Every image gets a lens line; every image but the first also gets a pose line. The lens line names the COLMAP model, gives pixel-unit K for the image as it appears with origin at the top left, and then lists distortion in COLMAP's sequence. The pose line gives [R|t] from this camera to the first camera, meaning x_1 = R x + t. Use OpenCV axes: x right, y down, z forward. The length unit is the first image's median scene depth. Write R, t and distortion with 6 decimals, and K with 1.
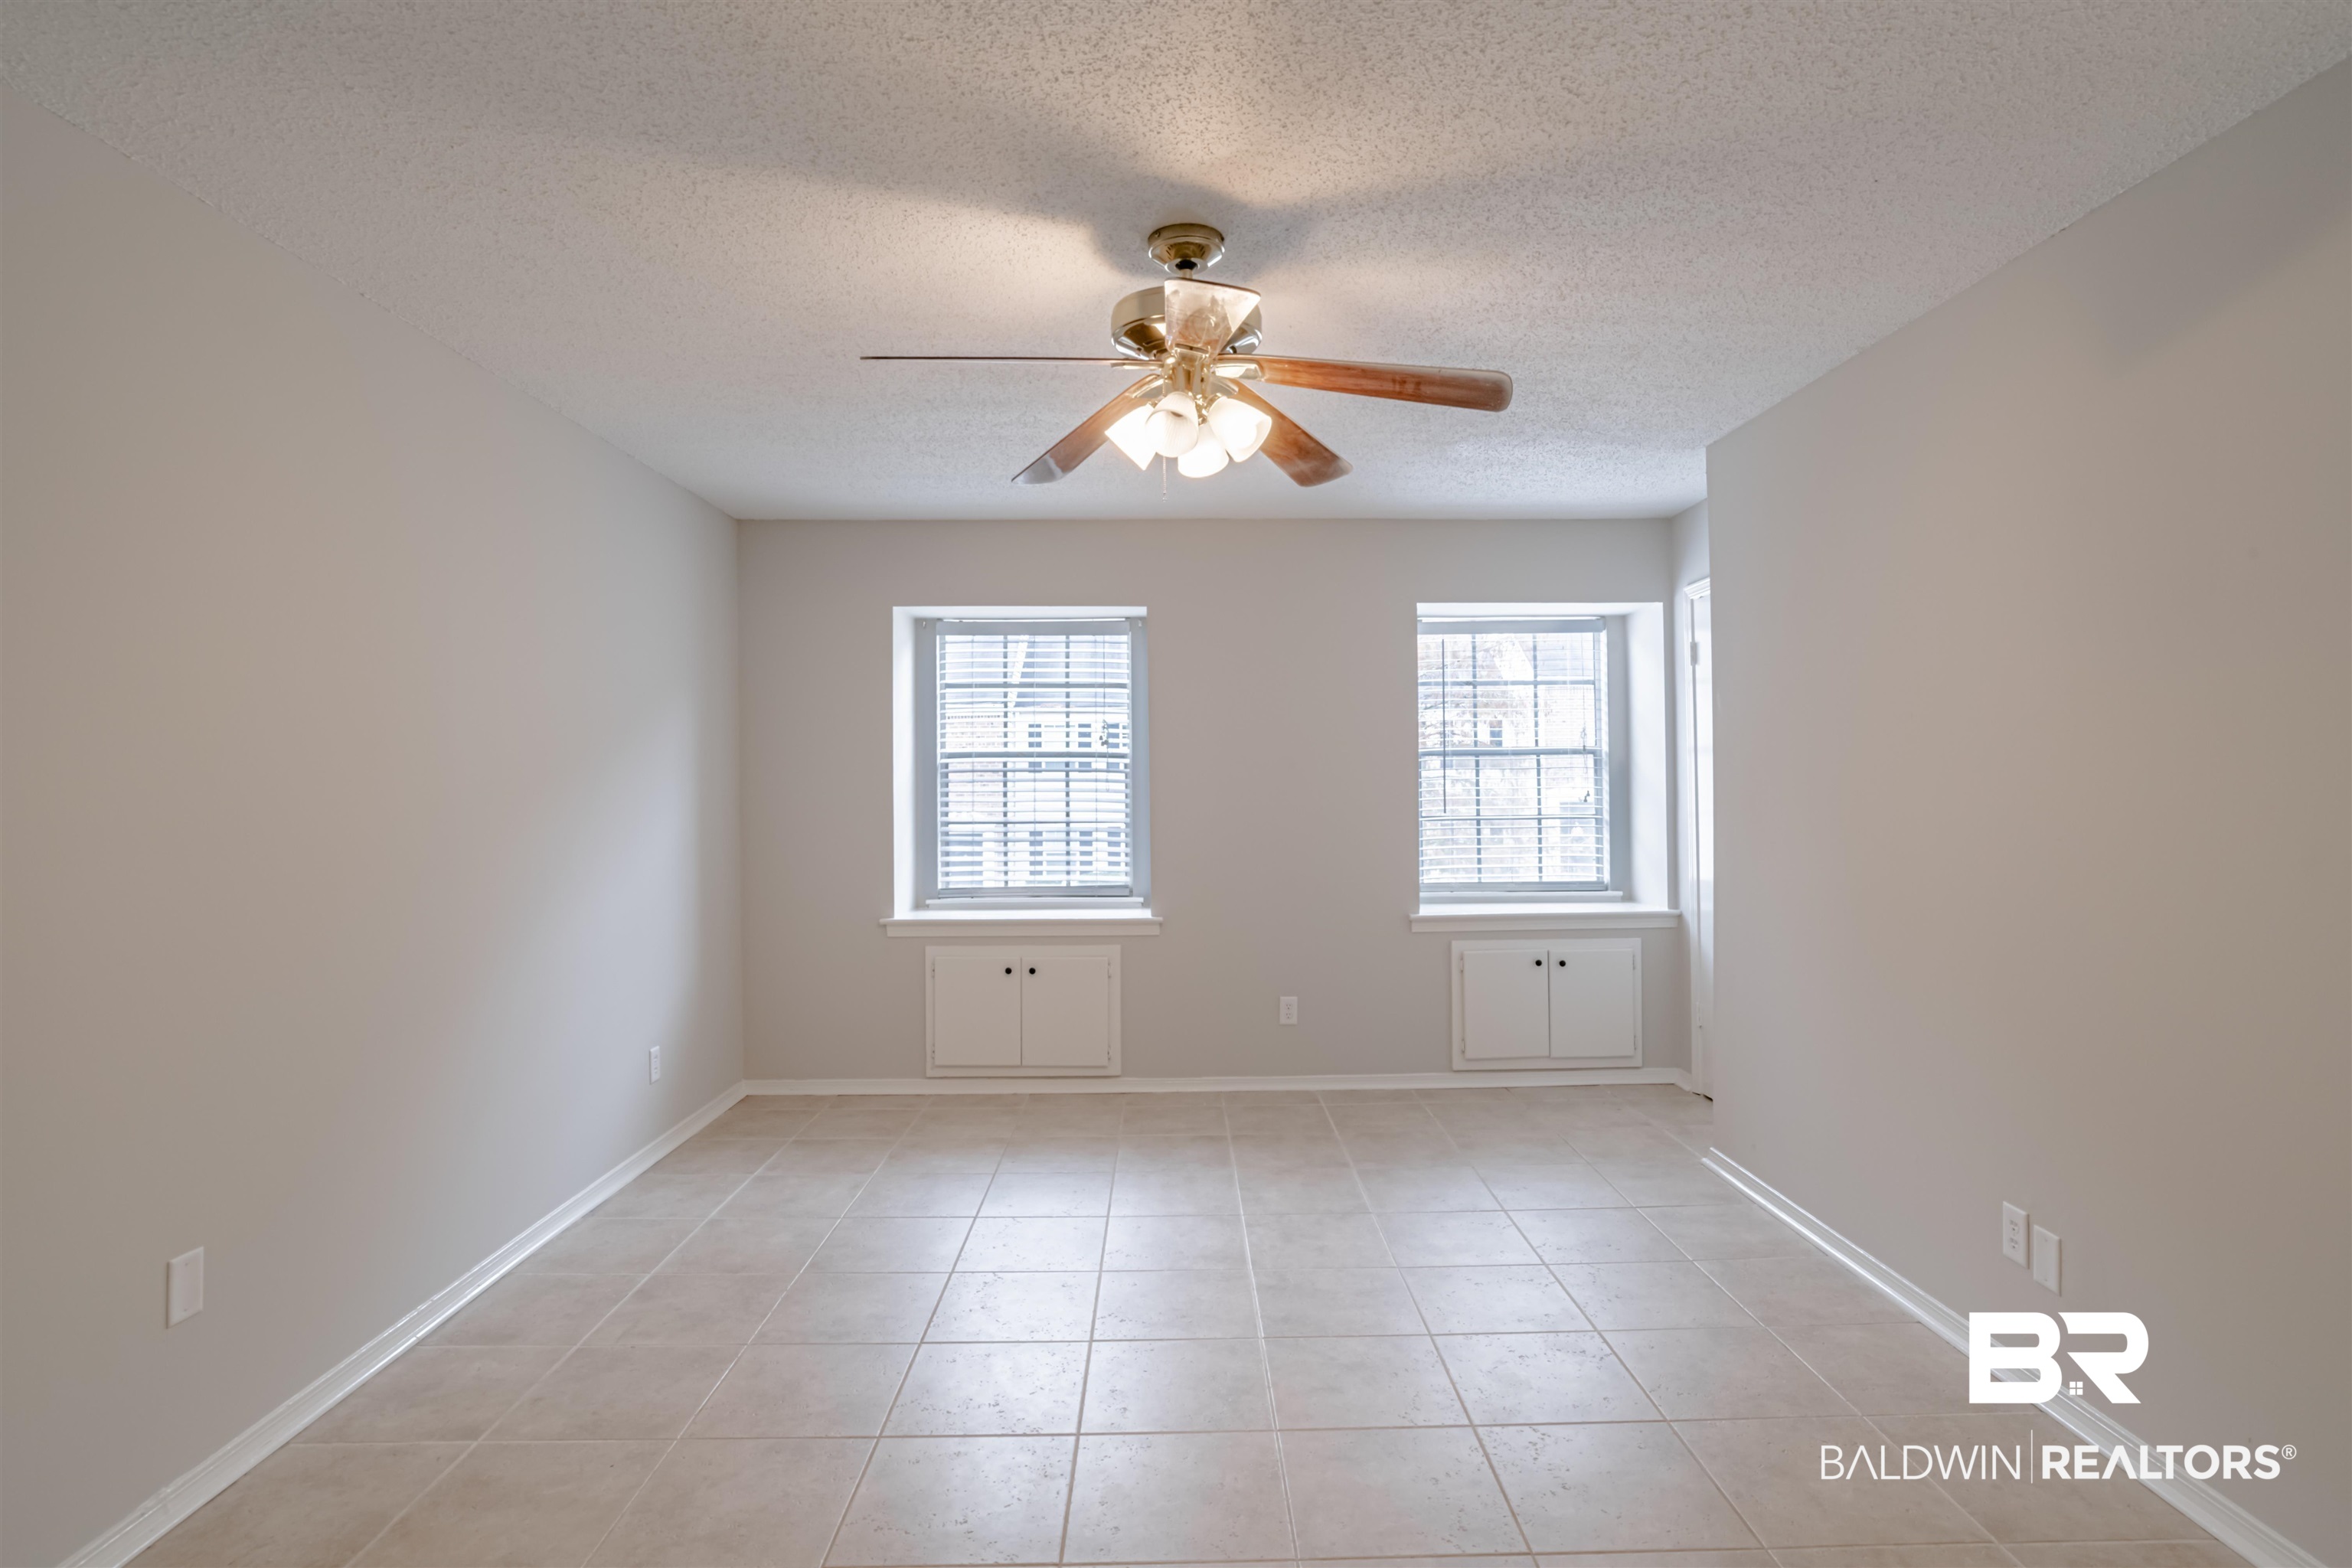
lens RADIAL K [[1199.7, 0, 1186.3], [0, 1199.7, 770.8], [0, 0, 1]] dist [-0.038796, 0.021112]
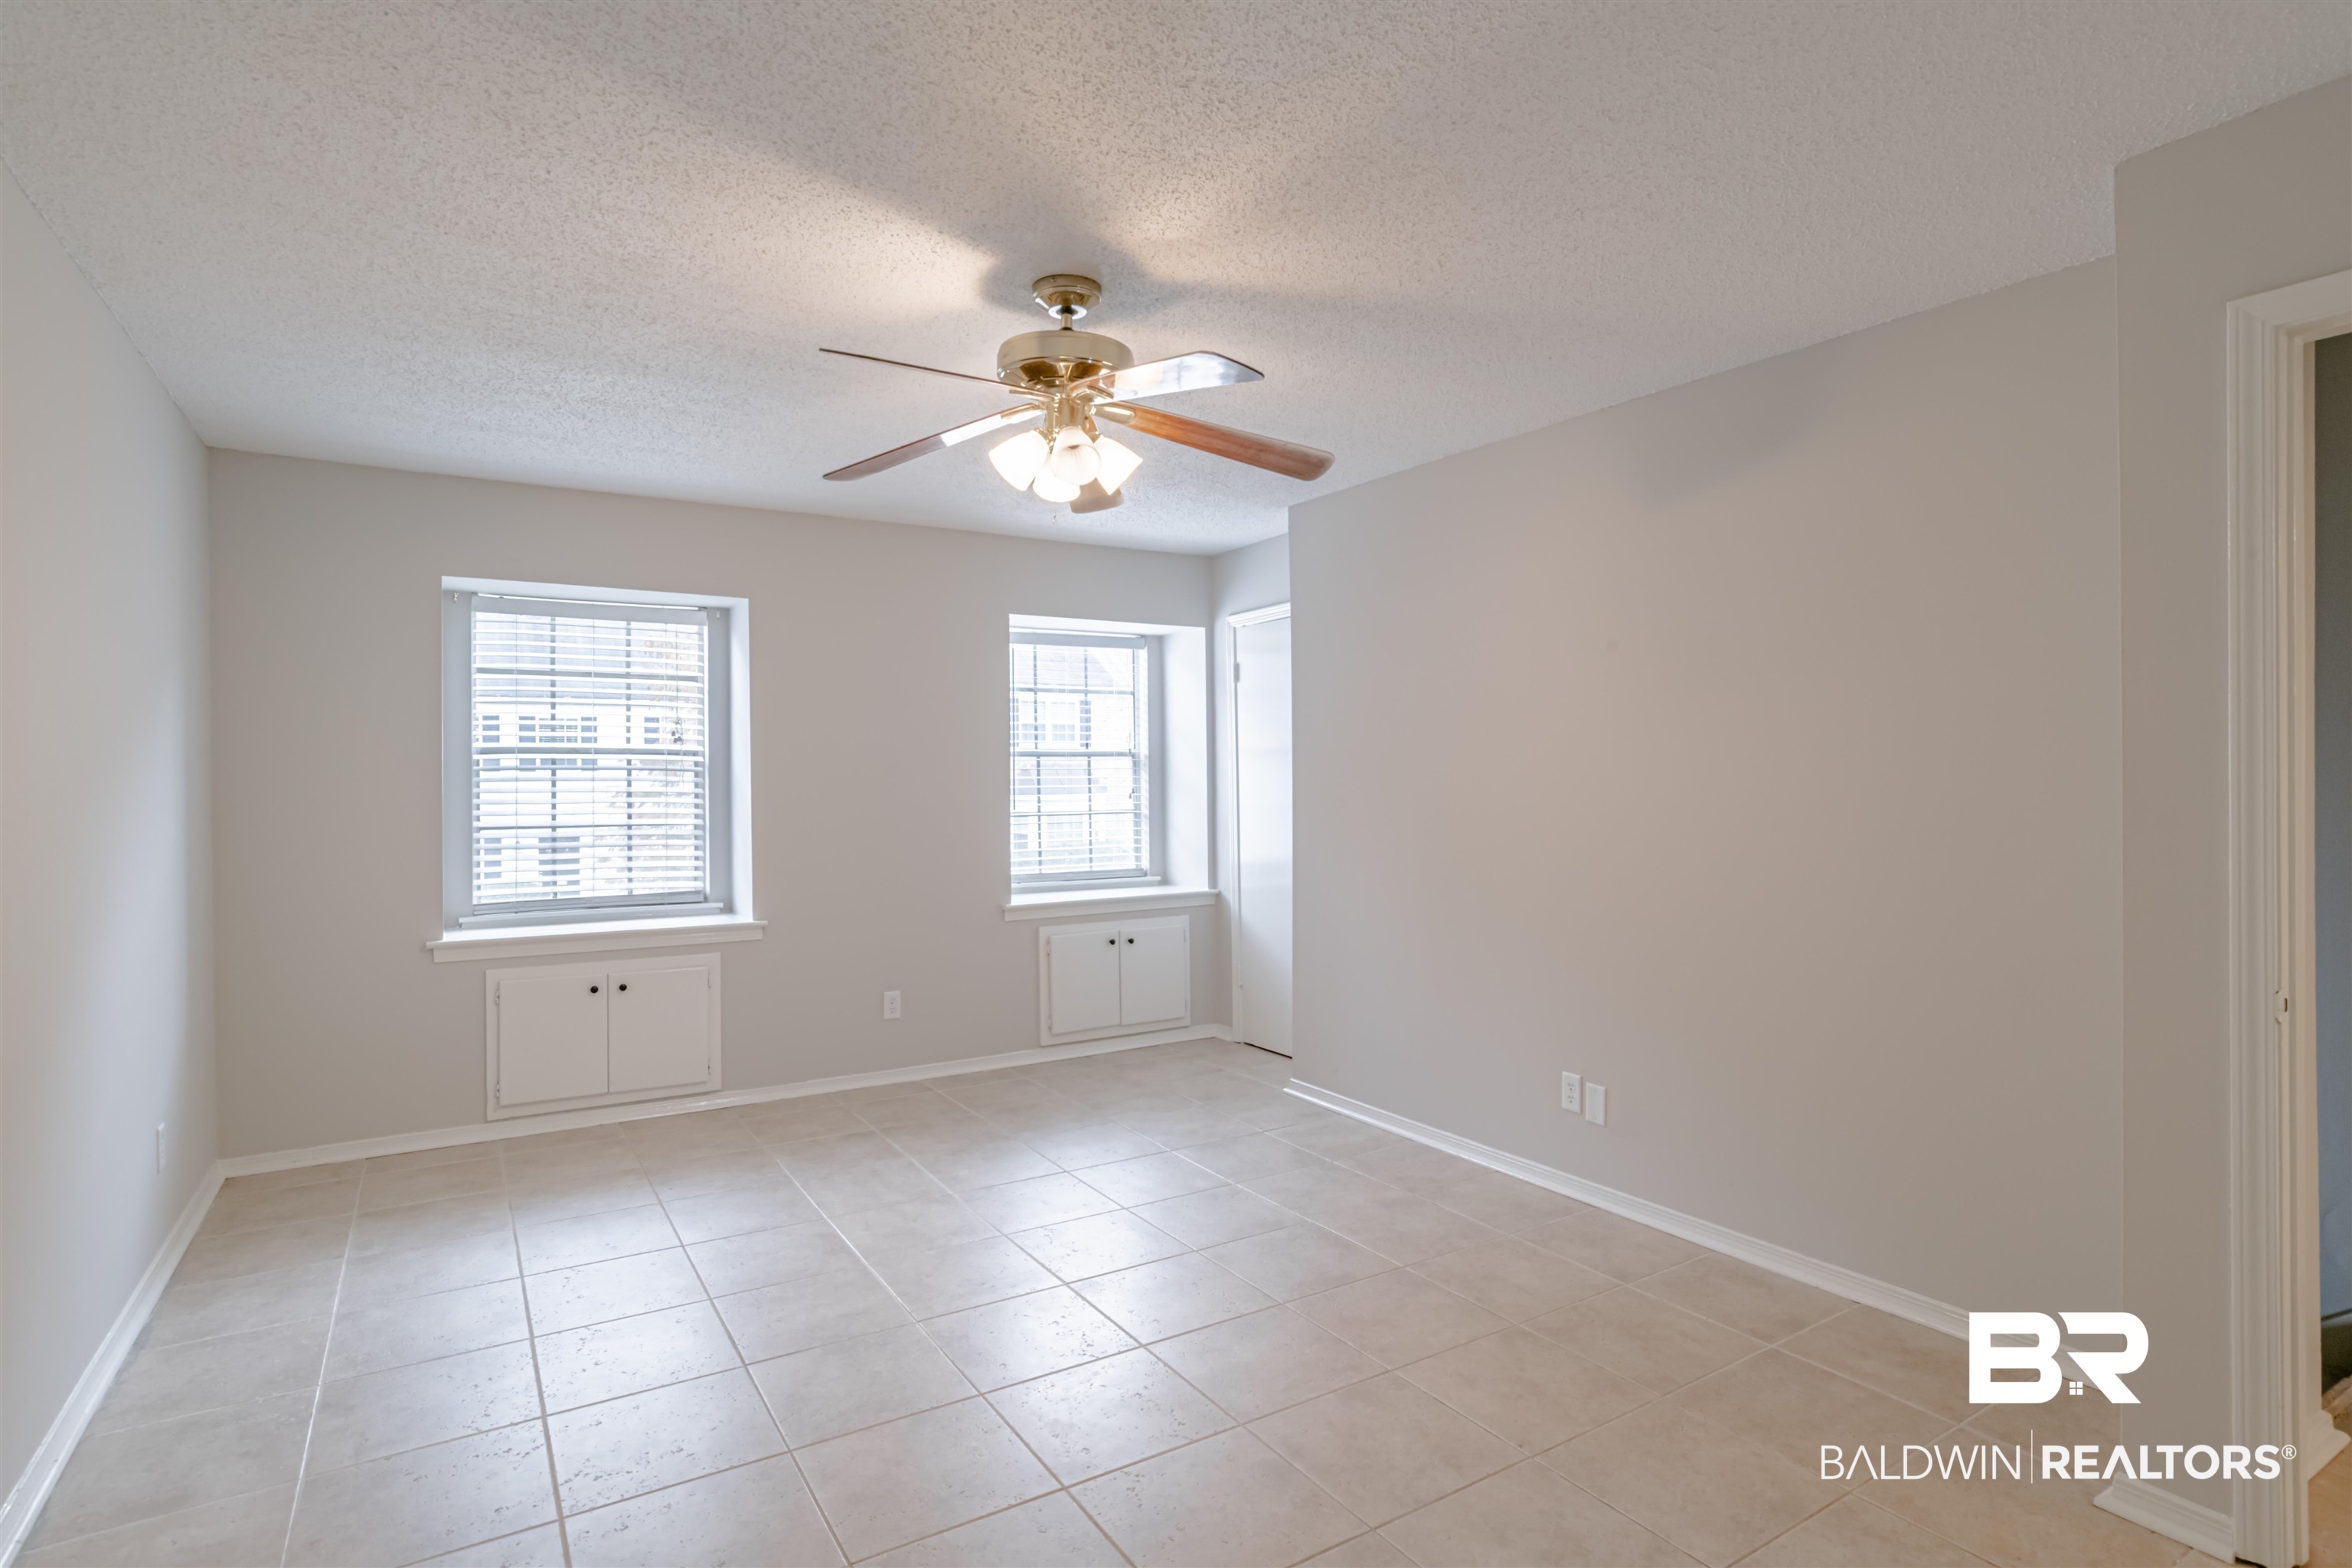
lens RADIAL K [[1199.7, 0, 1195.9], [0, 1199.7, 765.1], [0, 0, 1]] dist [-0.038796, 0.021112]
pose [[0.852945, 0.006300, 0.521963, -0.228389], [-0.003103, 0.999971, -0.006999, 0.002410], [-0.521991, 0.004350, 0.852940, -0.002145]]
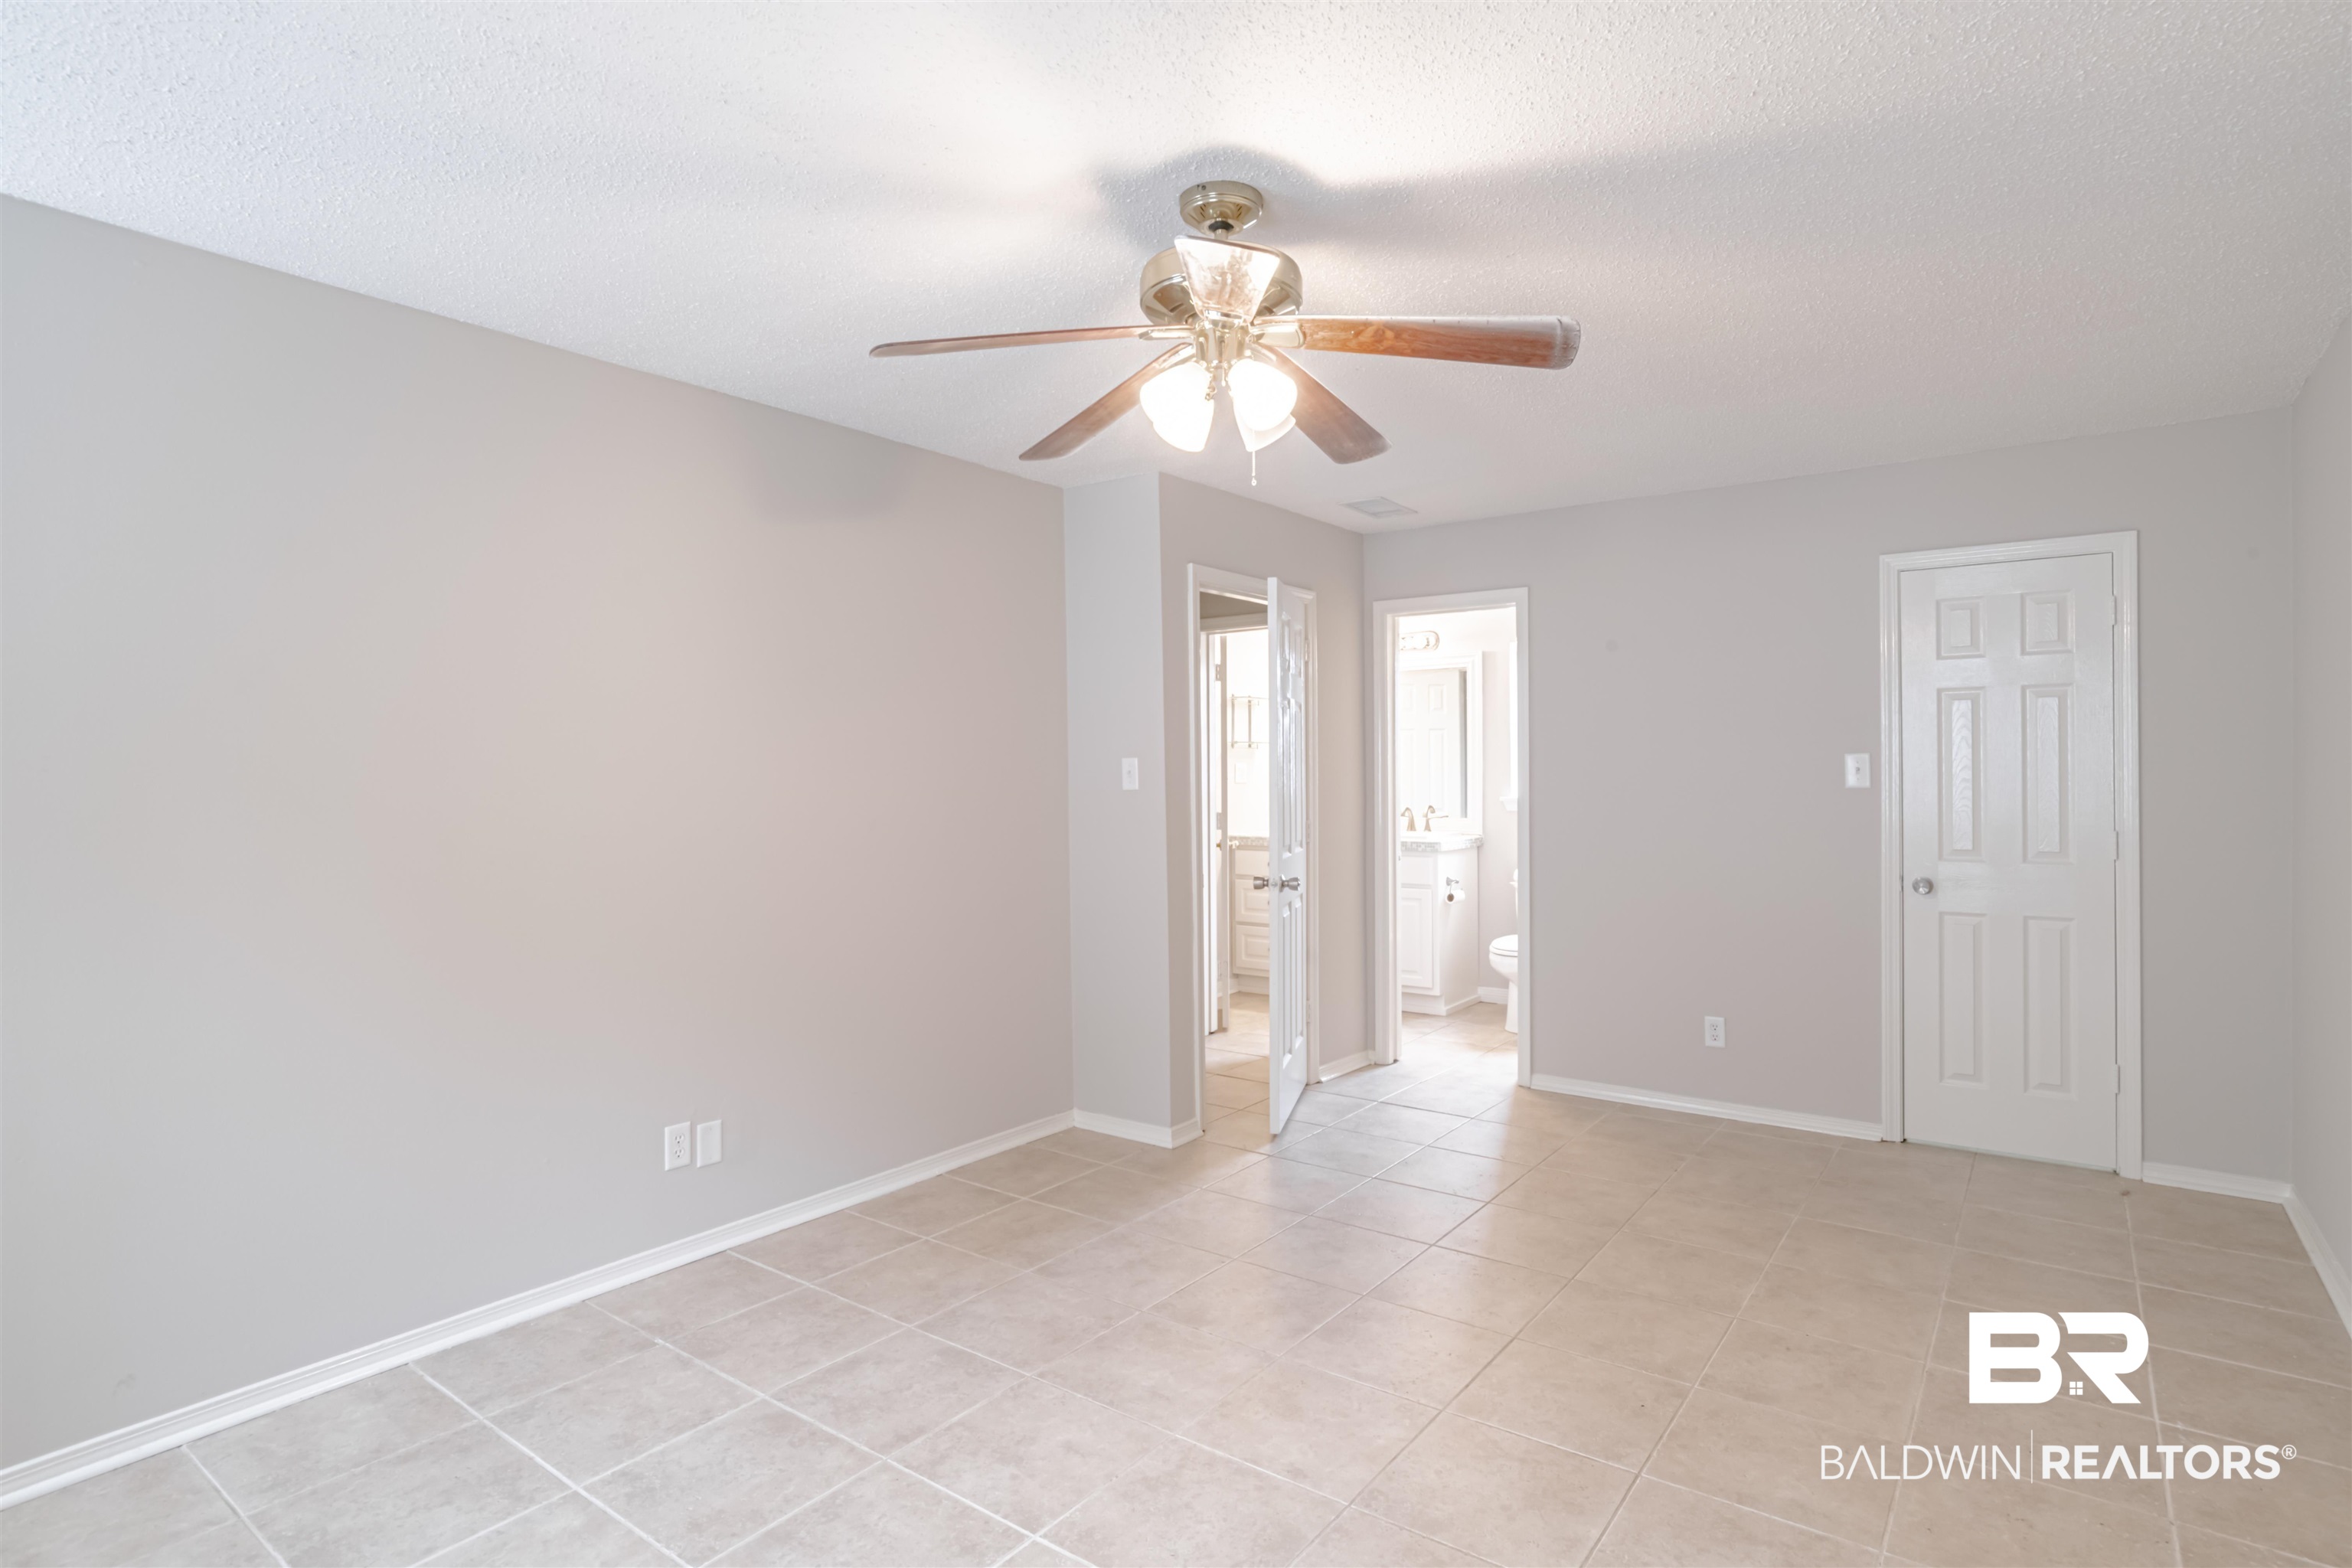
lens RADIAL K [[1199.7, 0, 1182.3], [0, 1199.7, 778.9], [0, 0, 1]] dist [-0.038796, 0.021112]
pose [[-0.791847, 0.011014, 0.610621, -0.258080], [0.010531, 0.999935, -0.004379, 0.004690], [-0.610629, 0.002963, -0.791911, 0.849674]]
